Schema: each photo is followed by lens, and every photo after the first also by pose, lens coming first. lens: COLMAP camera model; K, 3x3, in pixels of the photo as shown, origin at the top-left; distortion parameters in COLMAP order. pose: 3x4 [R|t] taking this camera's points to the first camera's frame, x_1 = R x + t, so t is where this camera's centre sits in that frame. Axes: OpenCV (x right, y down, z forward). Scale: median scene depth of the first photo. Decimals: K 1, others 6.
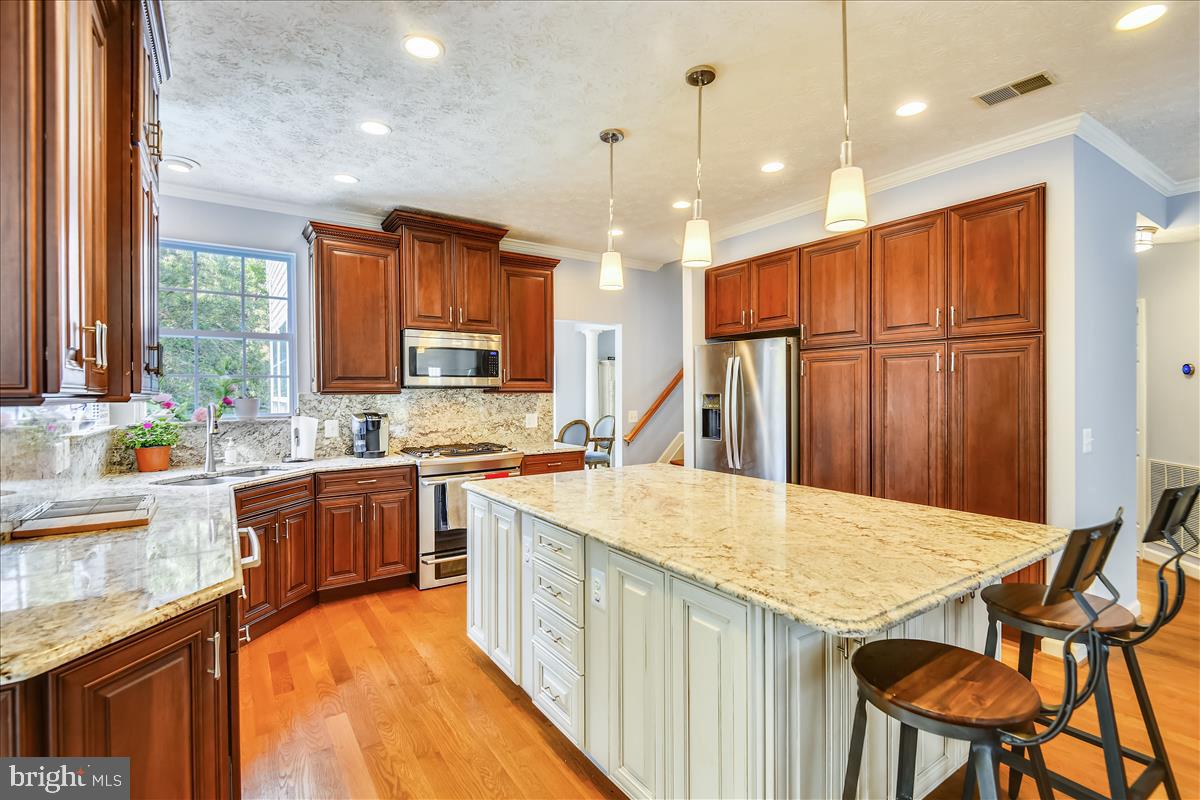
lens RADIAL K [[556.3, 0, 600.0], [0, 556.3, 400.0], [0, 0, 1]] dist [0.040356, -0.026250]
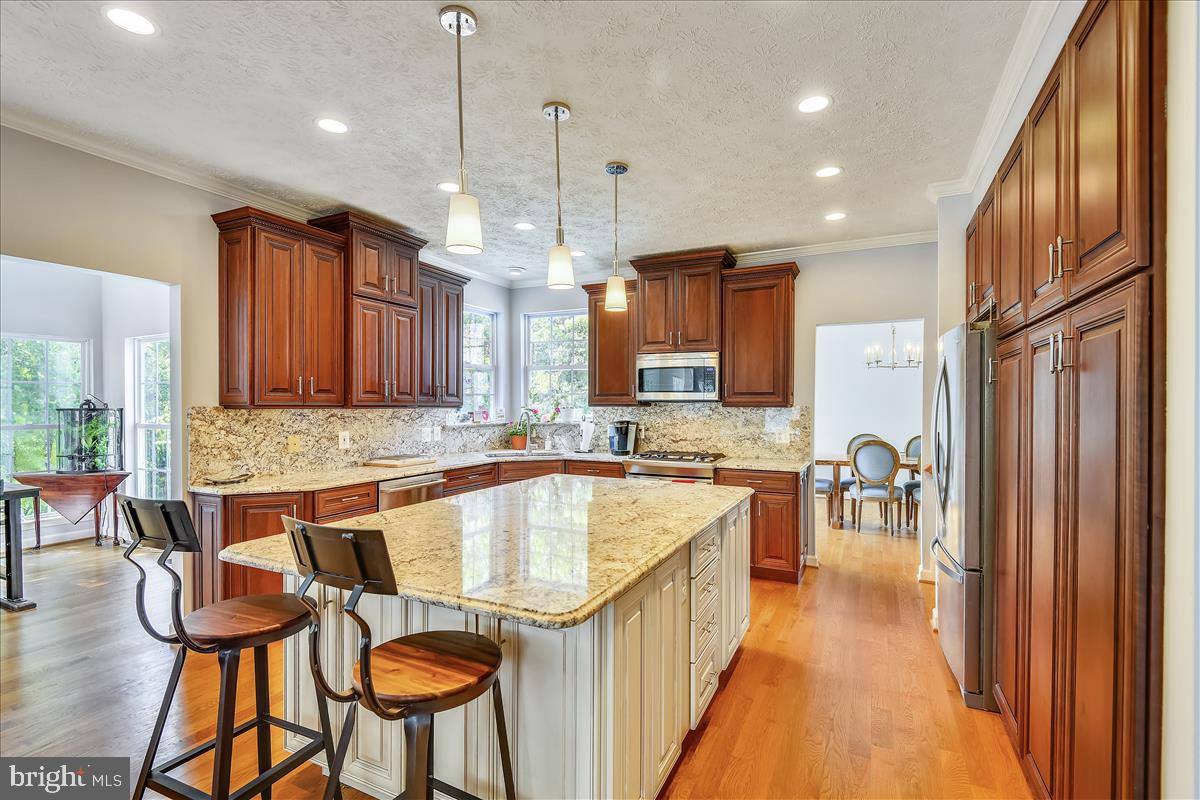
lens RADIAL K [[539.6, 0, 600.2], [0, 539.6, 409.5], [0, 0, 1]] dist [0.000934, -0.005874]
pose [[0.501059, 0.014465, -0.865292, 0.609250], [-0.019568, 0.999794, 0.005383, -0.008744], [0.865192, 0.014235, 0.501239, 0.308694]]
